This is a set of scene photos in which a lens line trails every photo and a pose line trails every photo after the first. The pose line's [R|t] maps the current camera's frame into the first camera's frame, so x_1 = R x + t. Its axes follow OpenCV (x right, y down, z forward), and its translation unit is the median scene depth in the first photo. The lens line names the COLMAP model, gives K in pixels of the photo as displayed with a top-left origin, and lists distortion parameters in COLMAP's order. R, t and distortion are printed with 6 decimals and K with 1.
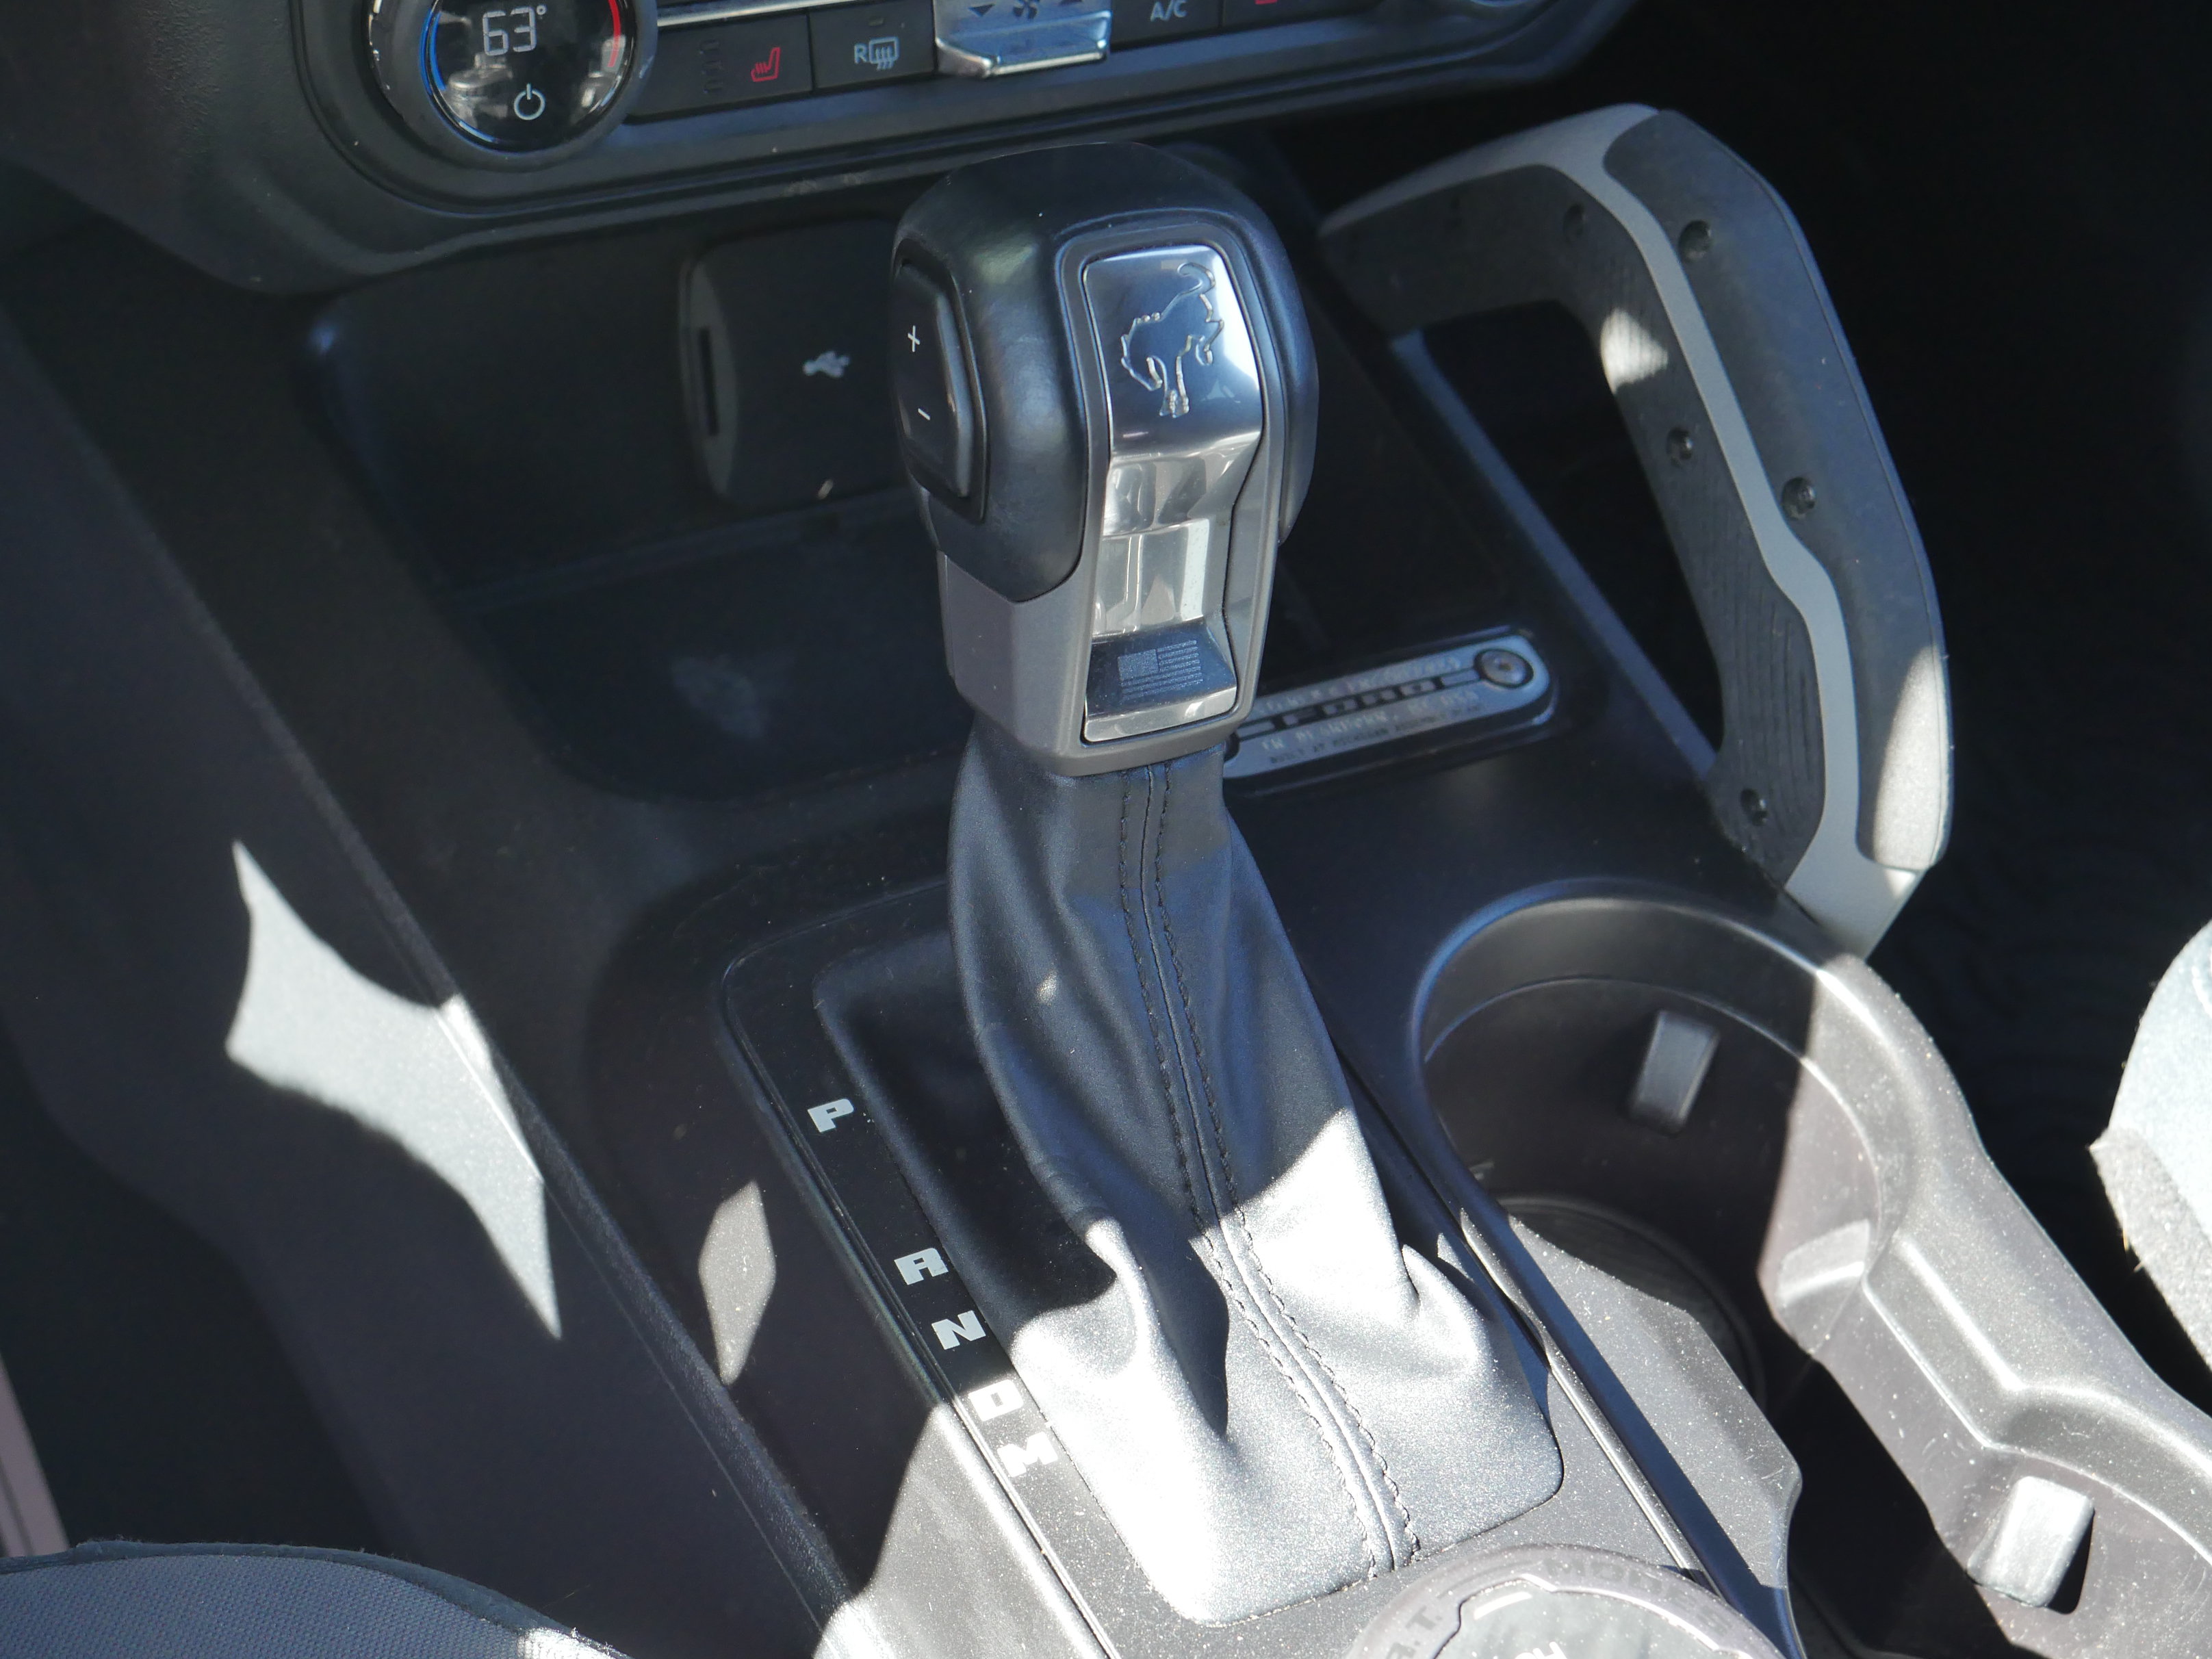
lens RADIAL K [[3166.9, 0, 1106.0], [0, 3166.9, 829.5], [0, 0, 1]] dist [-0.001992, 0.017597]
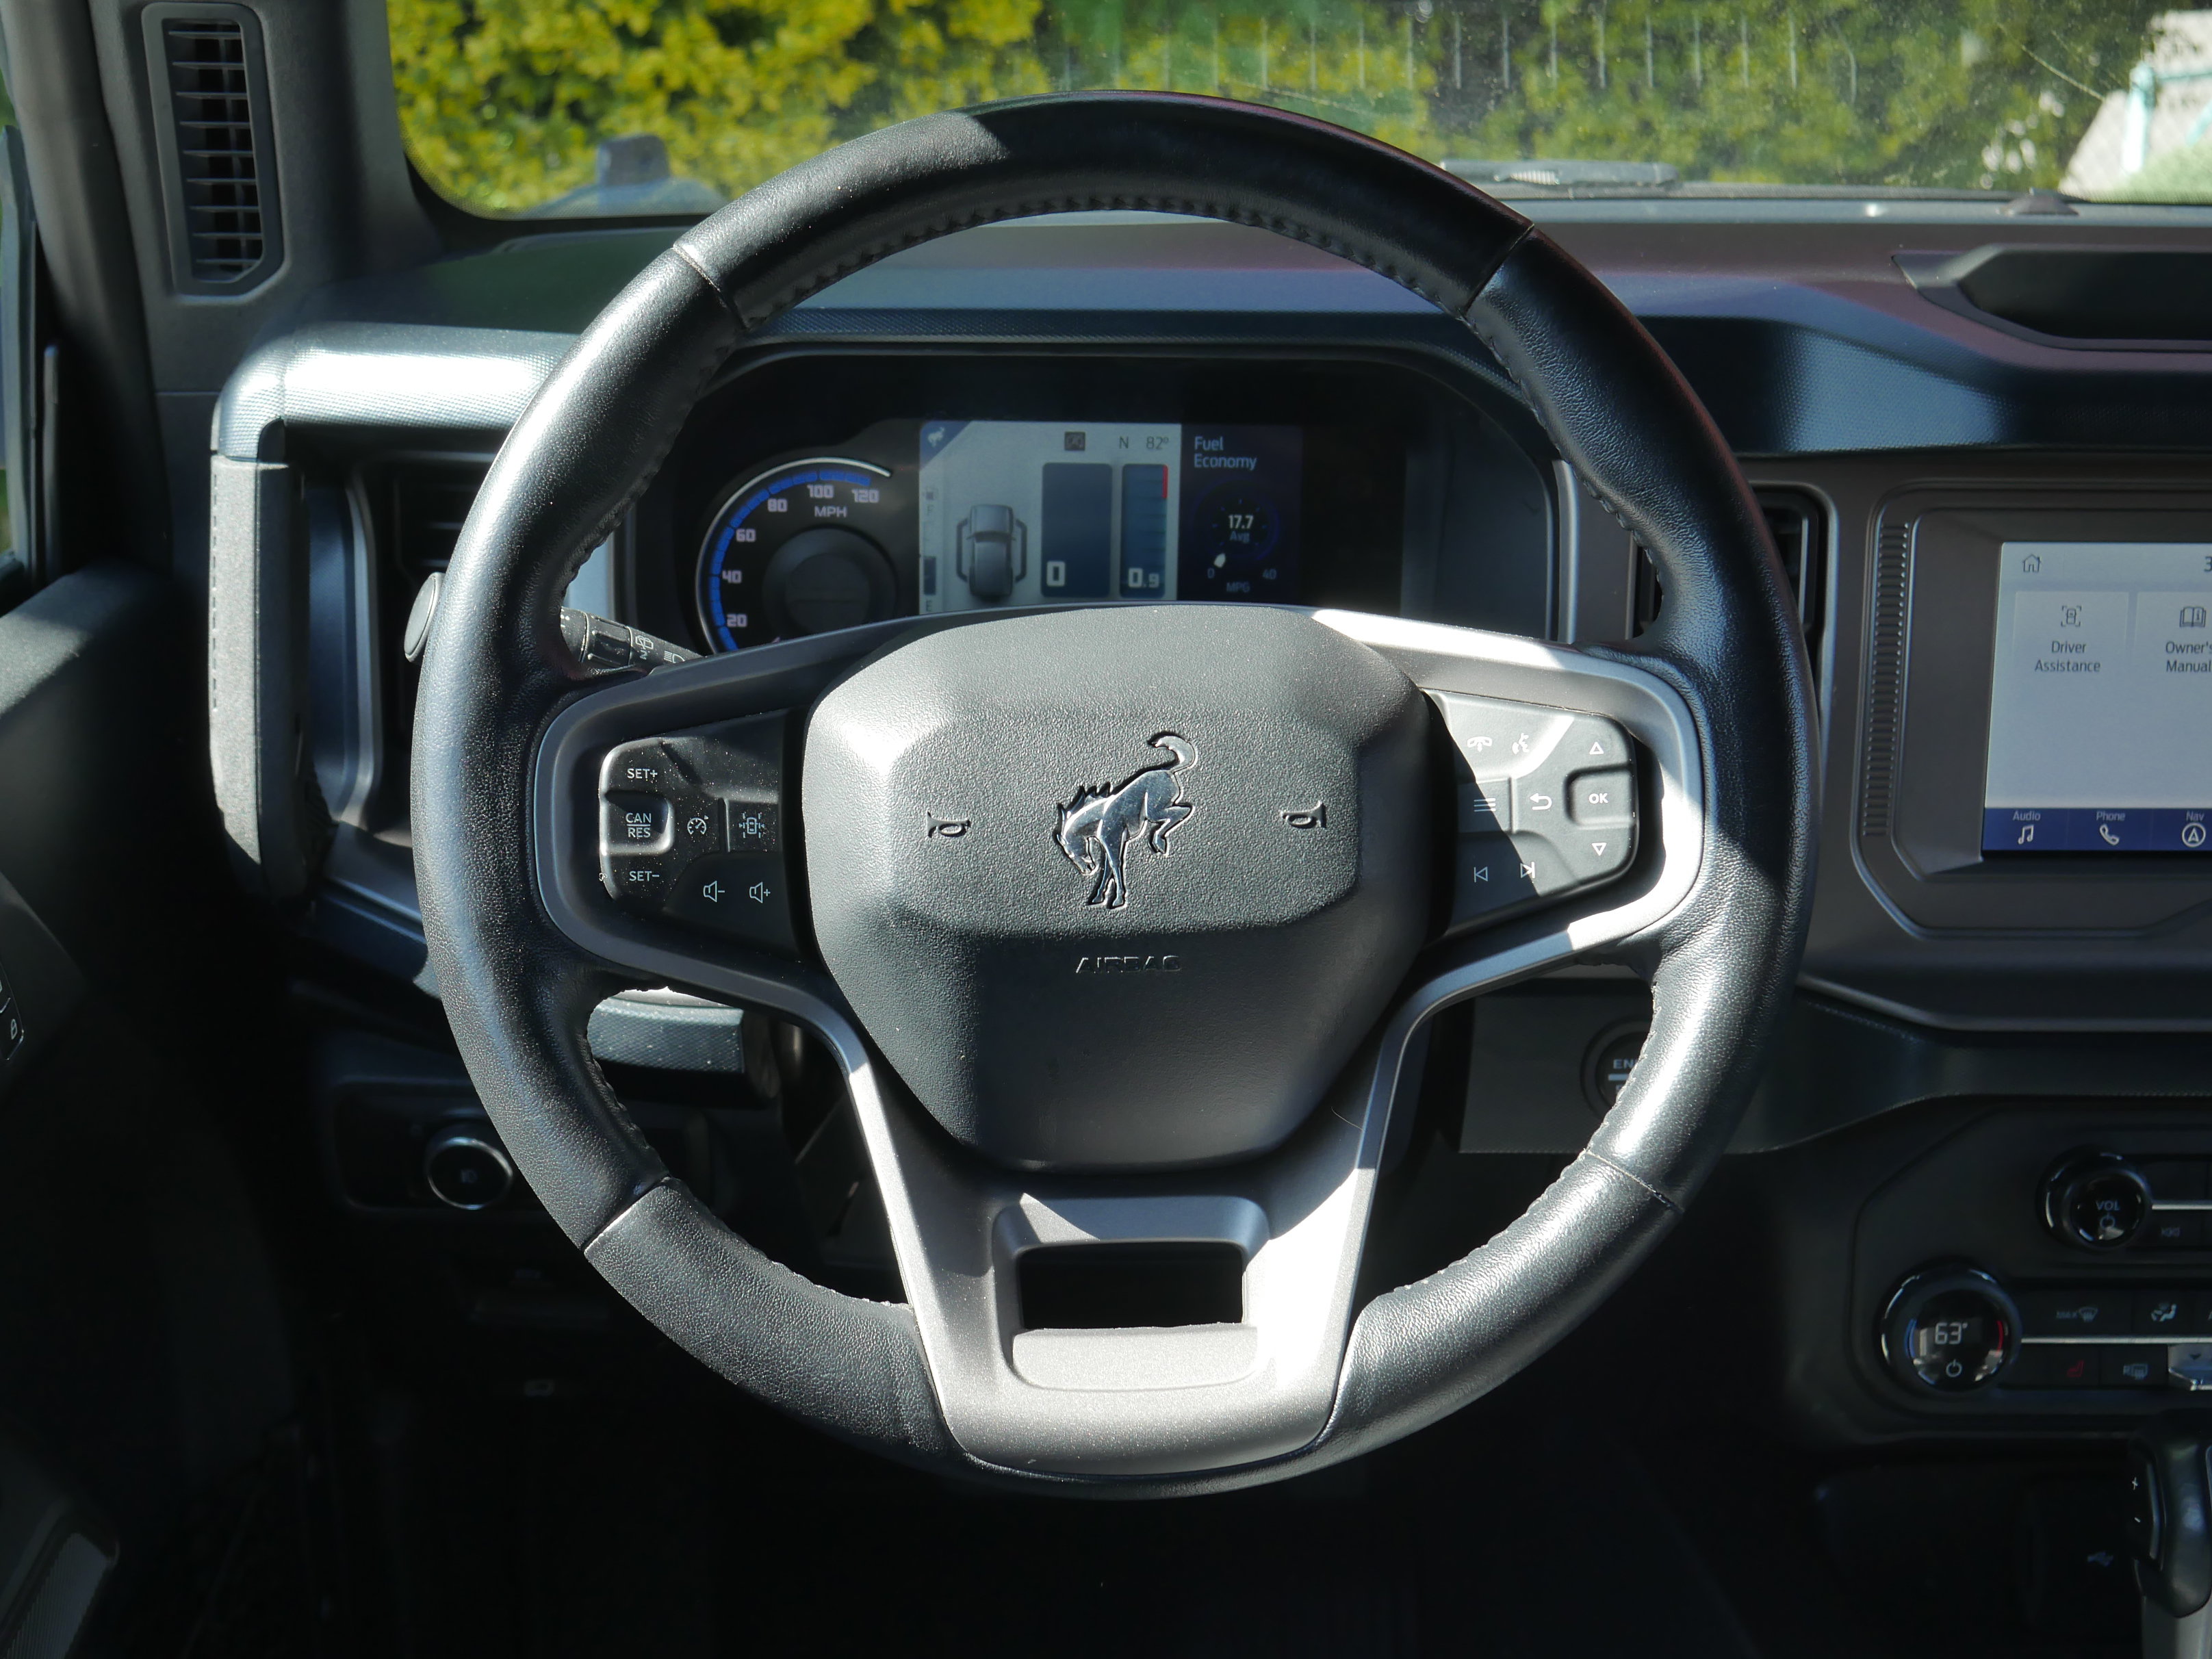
lens RADIAL K [[2975.5, 0, 1106.0], [0, 2975.5, 829.5], [0, 0, 1]] dist [0.011402, 0.073913]
pose [[0.905984, 0.033340, -0.421996, 0.115519], [-0.216396, 0.893271, -0.394006, 0.312576], [0.363821, 0.448281, 0.816504, -0.866382]]
